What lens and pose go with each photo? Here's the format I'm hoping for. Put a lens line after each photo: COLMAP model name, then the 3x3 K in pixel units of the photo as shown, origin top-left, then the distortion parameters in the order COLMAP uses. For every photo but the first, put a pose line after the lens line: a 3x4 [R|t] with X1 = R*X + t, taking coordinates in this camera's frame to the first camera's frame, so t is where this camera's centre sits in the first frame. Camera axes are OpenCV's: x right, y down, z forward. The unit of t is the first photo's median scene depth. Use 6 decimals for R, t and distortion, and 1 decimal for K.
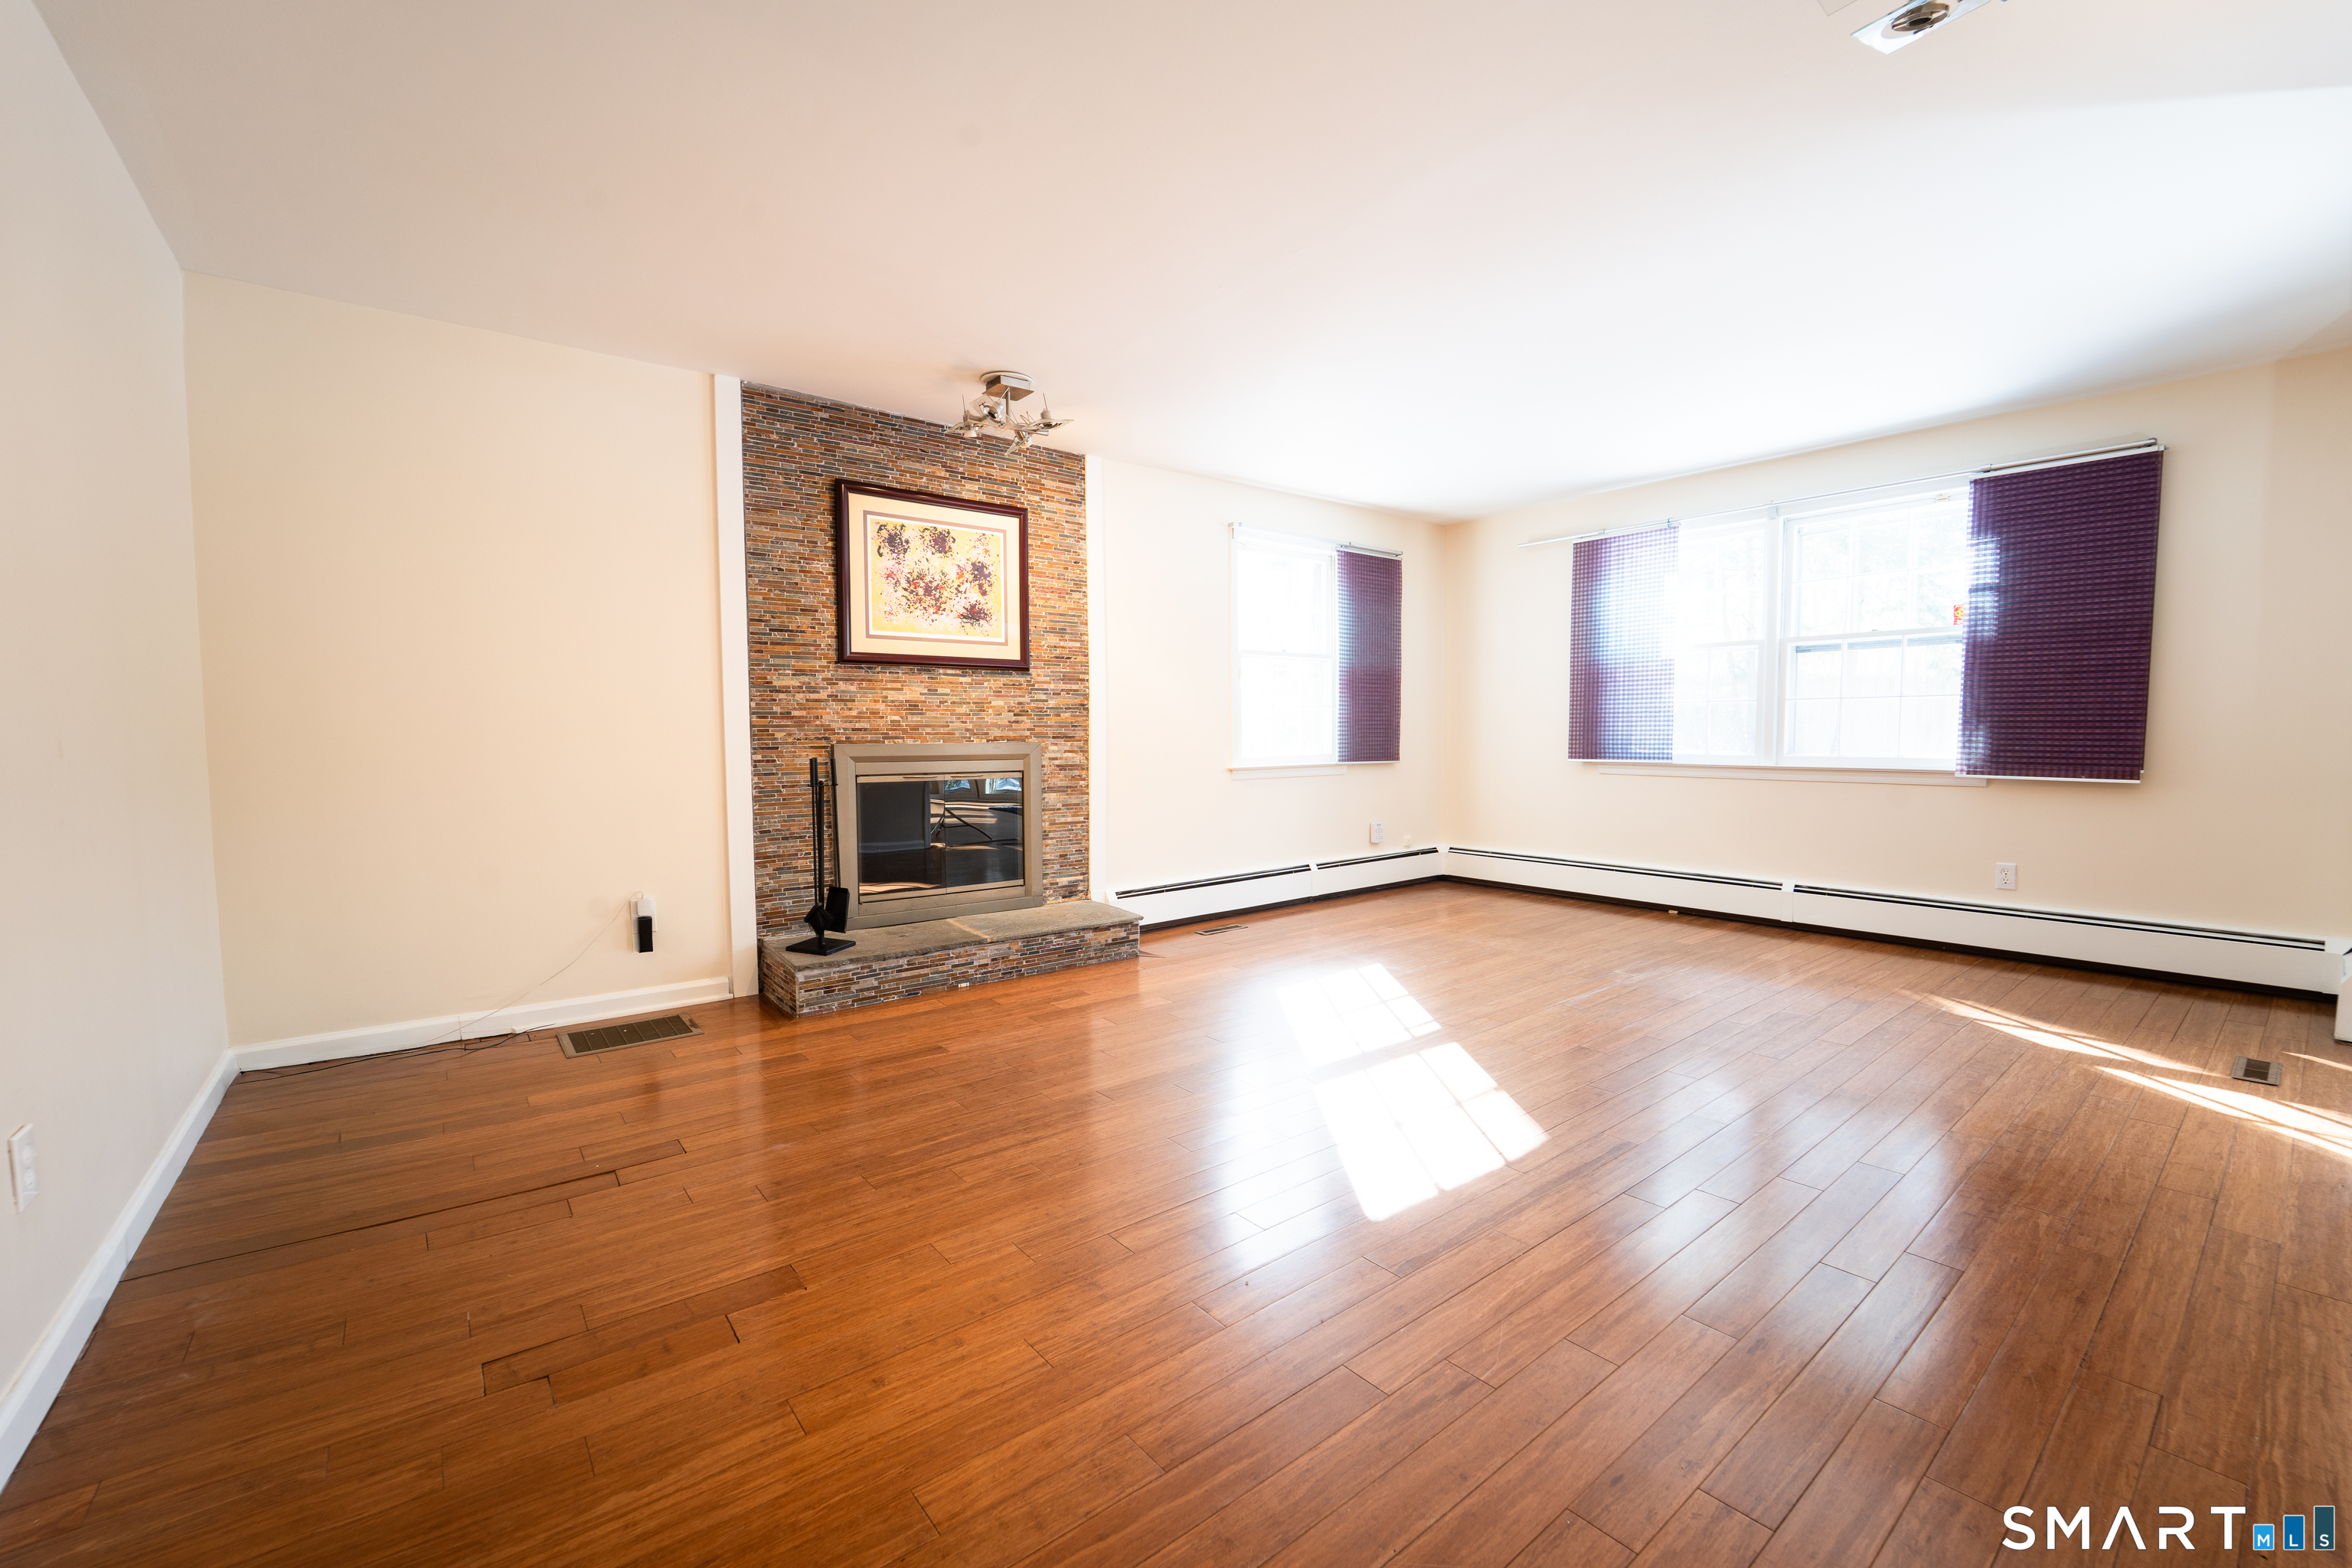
lens RADIAL K [[953.2, 0, 1183.9], [0, 953.2, 790.6], [0, 0, 1]] dist [-0.025911, -0.000102]
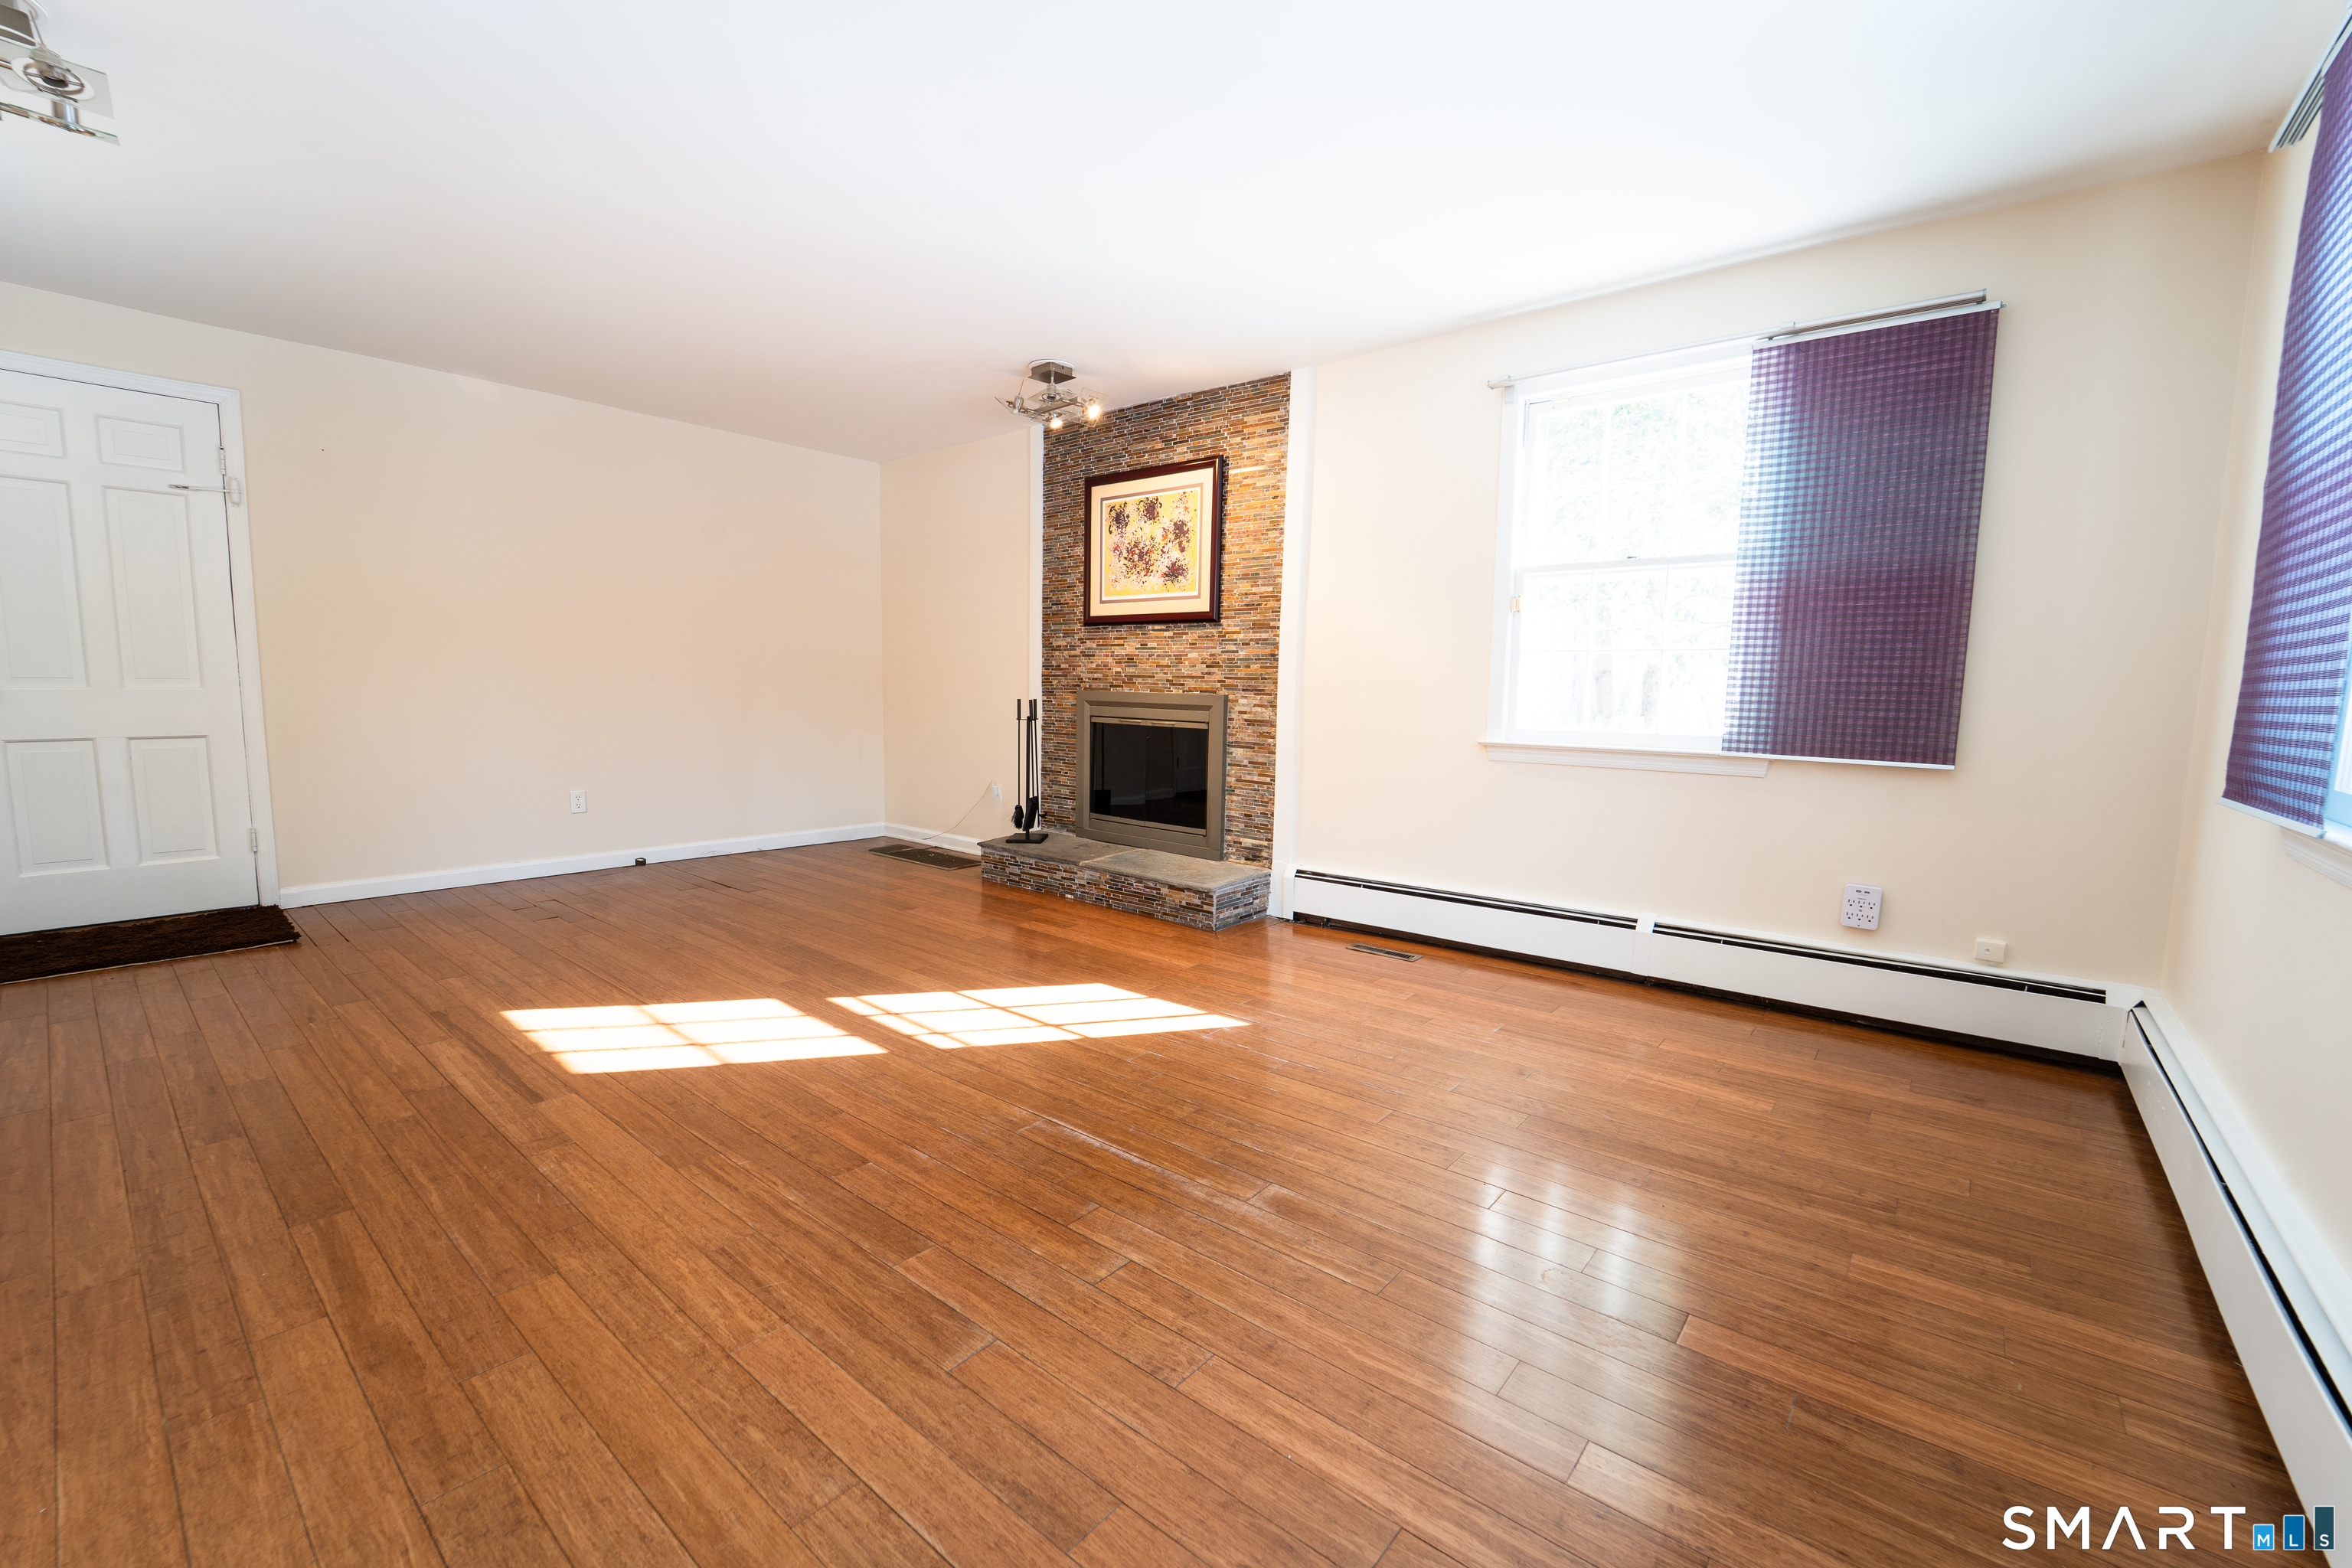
lens RADIAL K [[953.2, 0, 1183.9], [0, 953.2, 790.6], [0, 0, 1]] dist [-0.025911, -0.000102]
pose [[0.211690, 0.117056, -0.970302, 0.823286], [-0.079480, 0.991575, 0.102283, -0.051155], [0.974100, 0.055467, 0.219210, 0.772959]]
